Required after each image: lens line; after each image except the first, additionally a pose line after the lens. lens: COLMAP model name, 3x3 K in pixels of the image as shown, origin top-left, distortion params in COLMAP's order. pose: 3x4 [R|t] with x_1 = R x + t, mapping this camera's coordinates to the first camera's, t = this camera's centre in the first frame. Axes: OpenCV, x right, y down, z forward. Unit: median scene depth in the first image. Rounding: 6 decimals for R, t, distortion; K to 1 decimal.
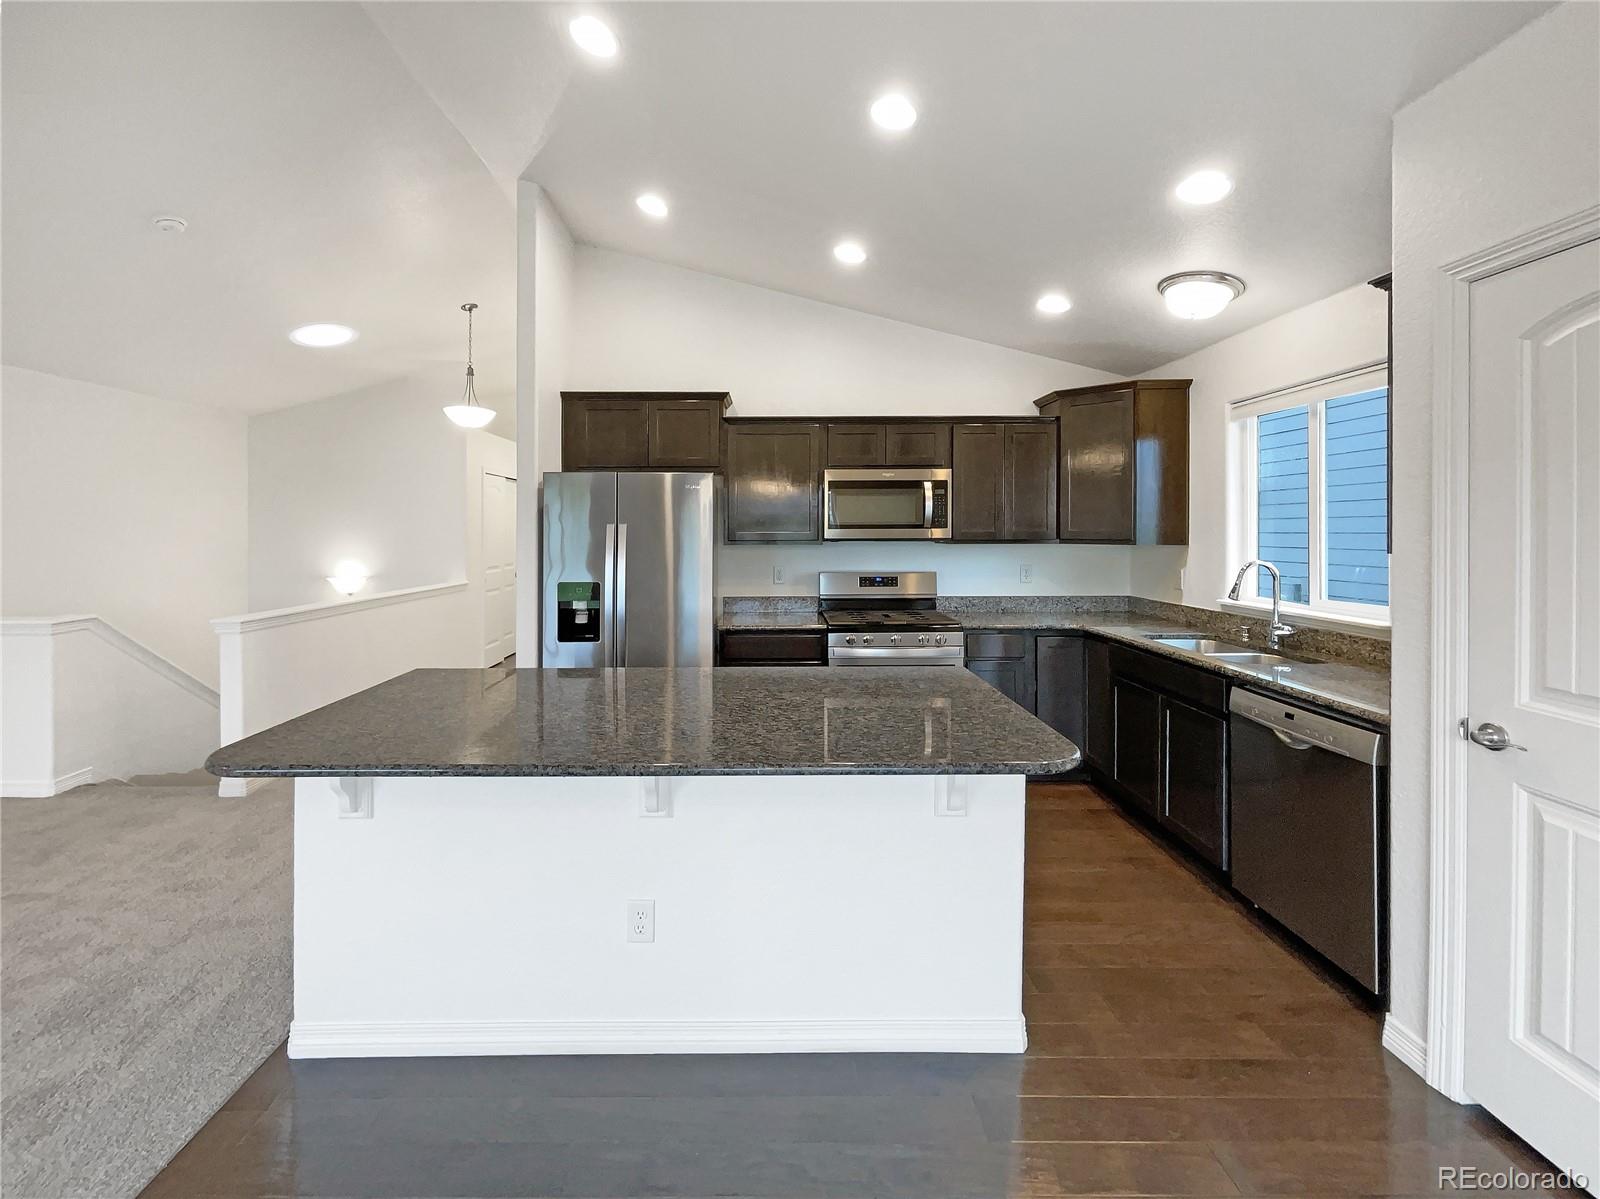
lens RADIAL K [[662.2, 0, 772.1], [0, 662.2, 529.7], [0, 0, 1]] dist [-0.000845, 0.000021]
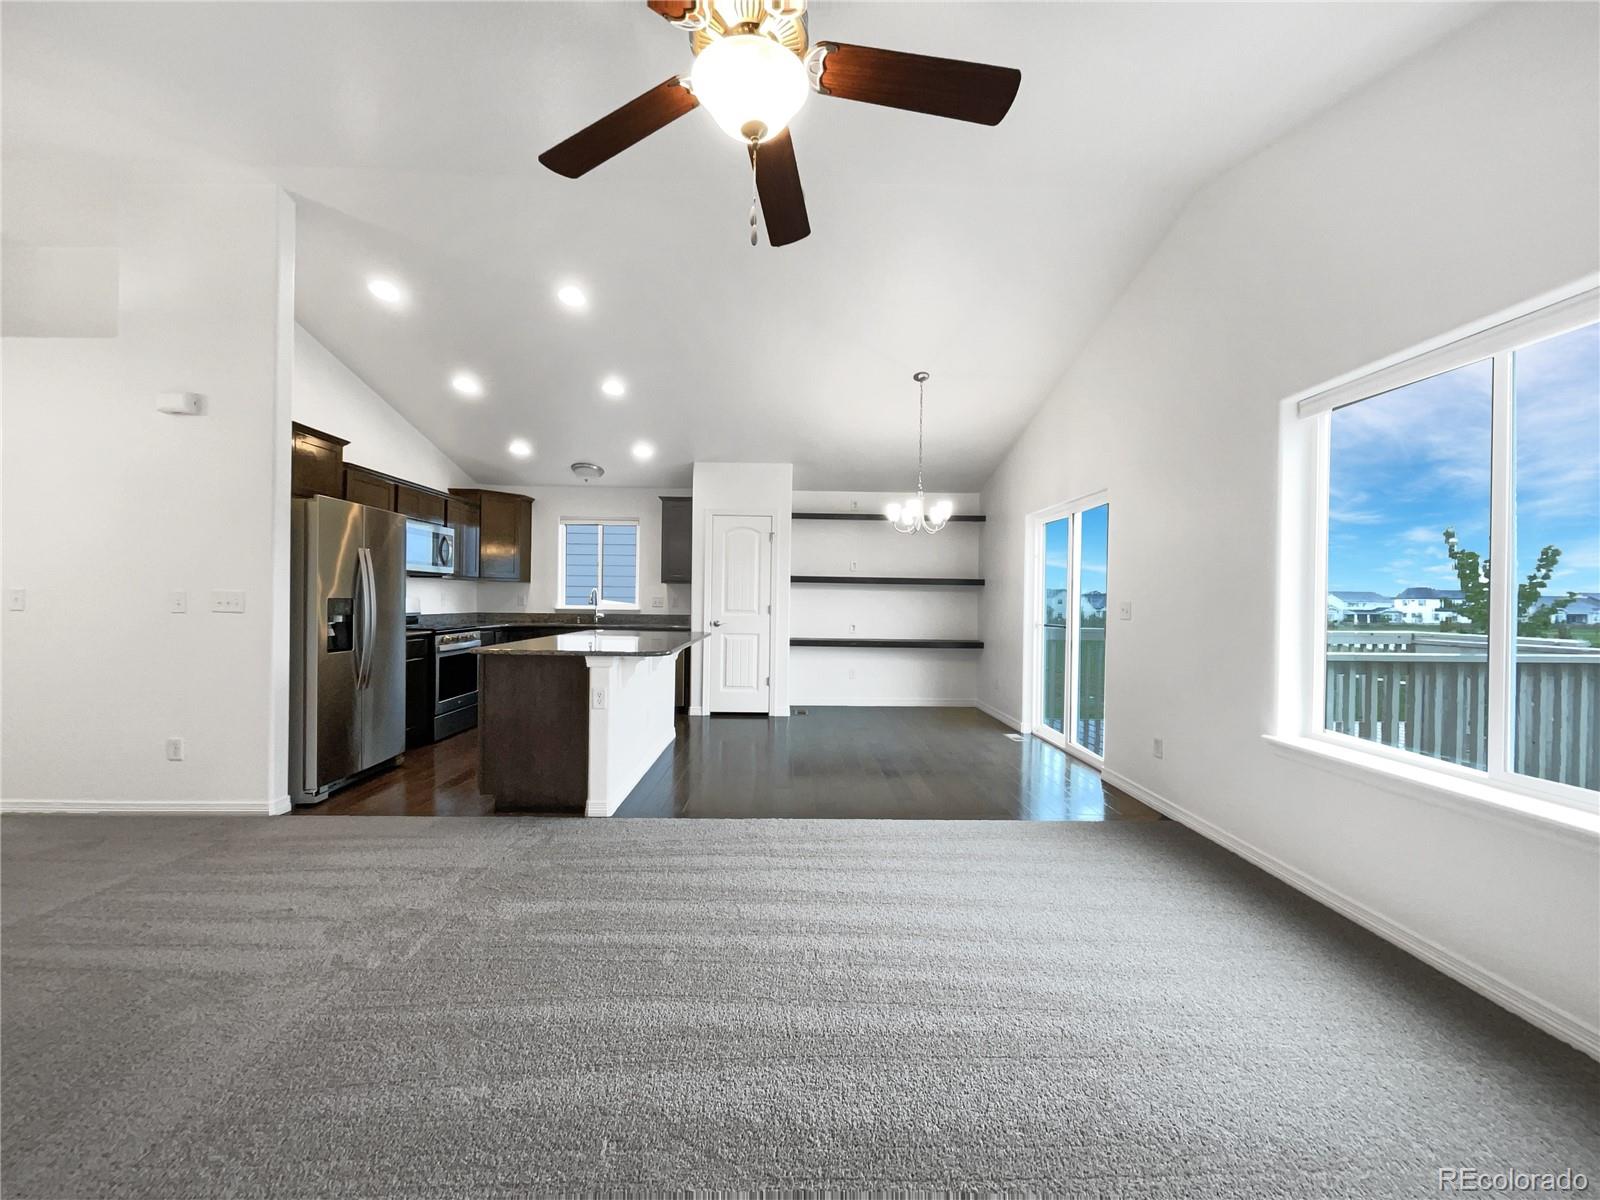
lens RADIAL K [[634.9, 0, 805.9], [0, 634.9, 604.5], [0, 0, 1]] dist [-0.000345, 0.000063]
pose [[-0.018250, -0.005631, 0.999818, -1.265355], [-0.014198, 0.999885, 0.005372, 0.067644], [-0.999733, -0.014097, -0.018328, 0.211409]]
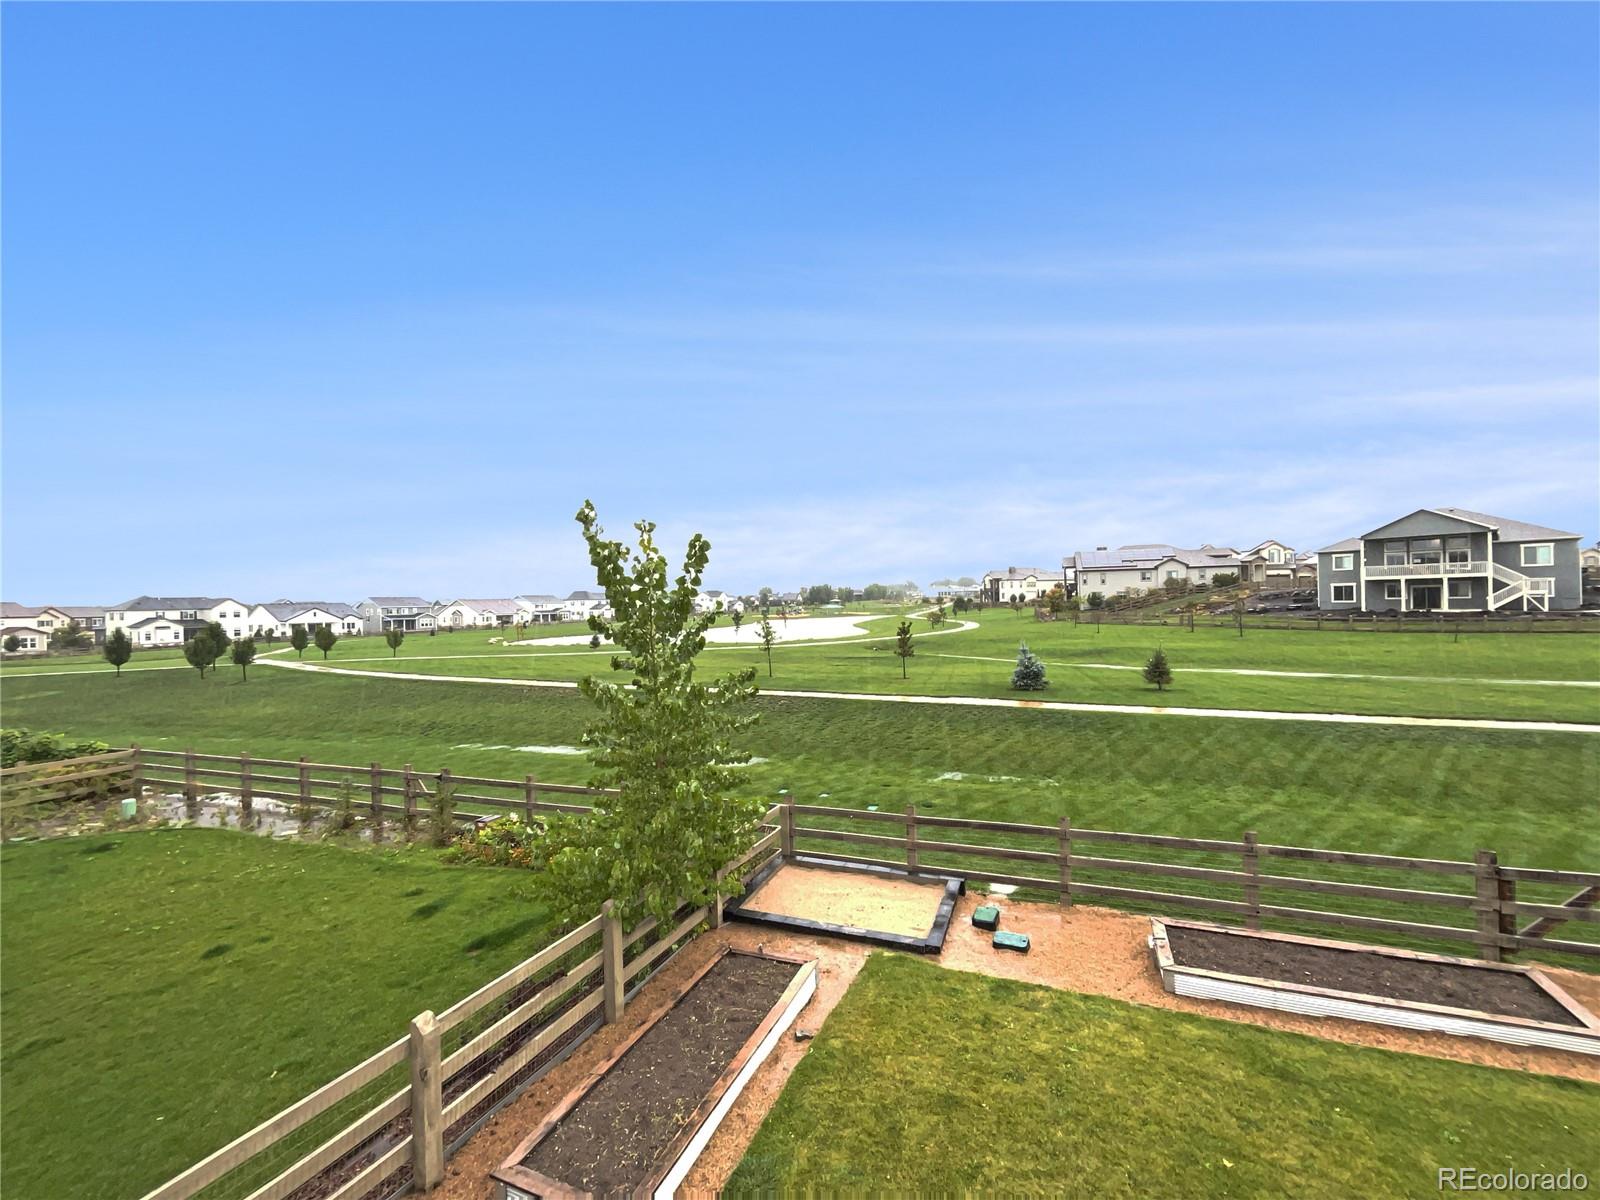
lens RADIAL K [[634.3, 0, 806.7], [0, 634.3, 605.0], [0, 0, 1]] dist [-0.001207, 0.000503]
pose [[-0.901892, 0.021780, 0.431412, 0.380504], [0.026601, 0.999633, 0.005144, -0.012388], [-0.431142, 0.016115, -0.902140, -1.534043]]
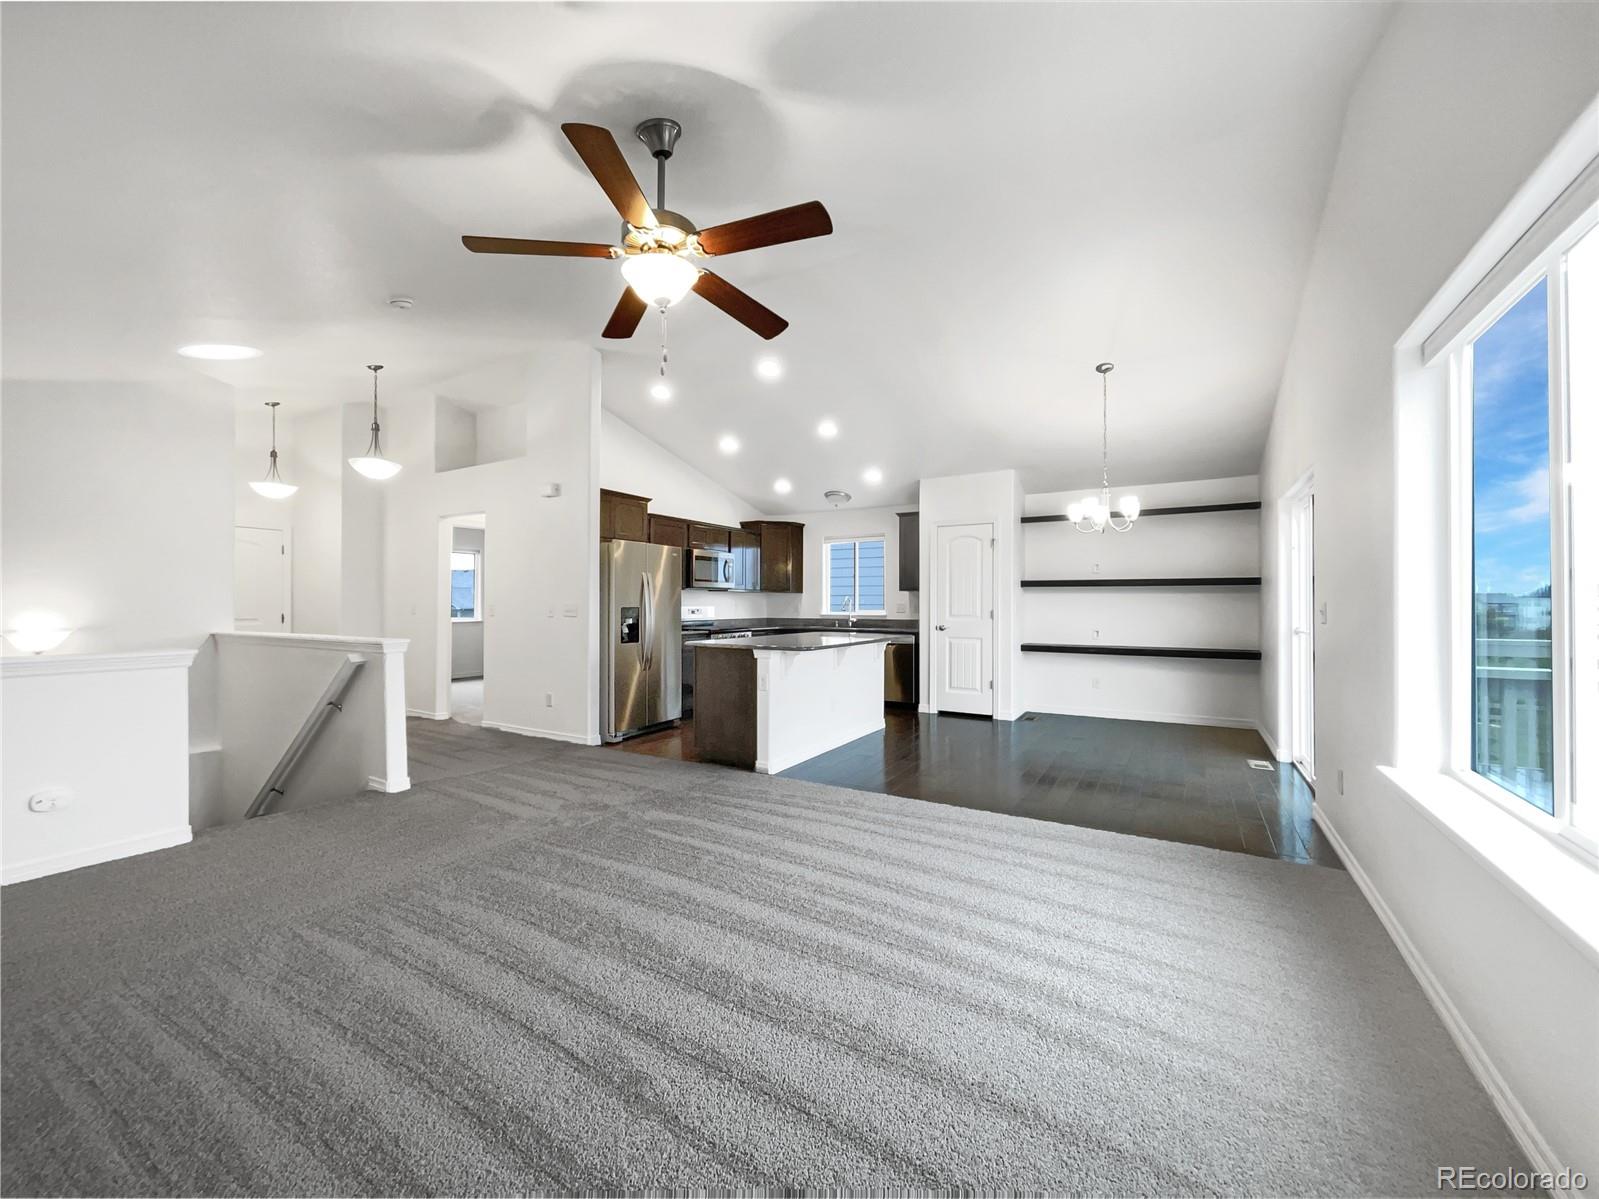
lens RADIAL K [[634.5, 0, 805.4], [0, 634.5, 603.9], [0, 0, 1]] dist [-0.000345, 0.000063]
pose [[0.513892, 0.004099, 0.857845, -1.320628], [-0.002158, 0.999992, -0.003485, 0.070242], [-0.857852, -0.000061, 0.513896, -0.184385]]
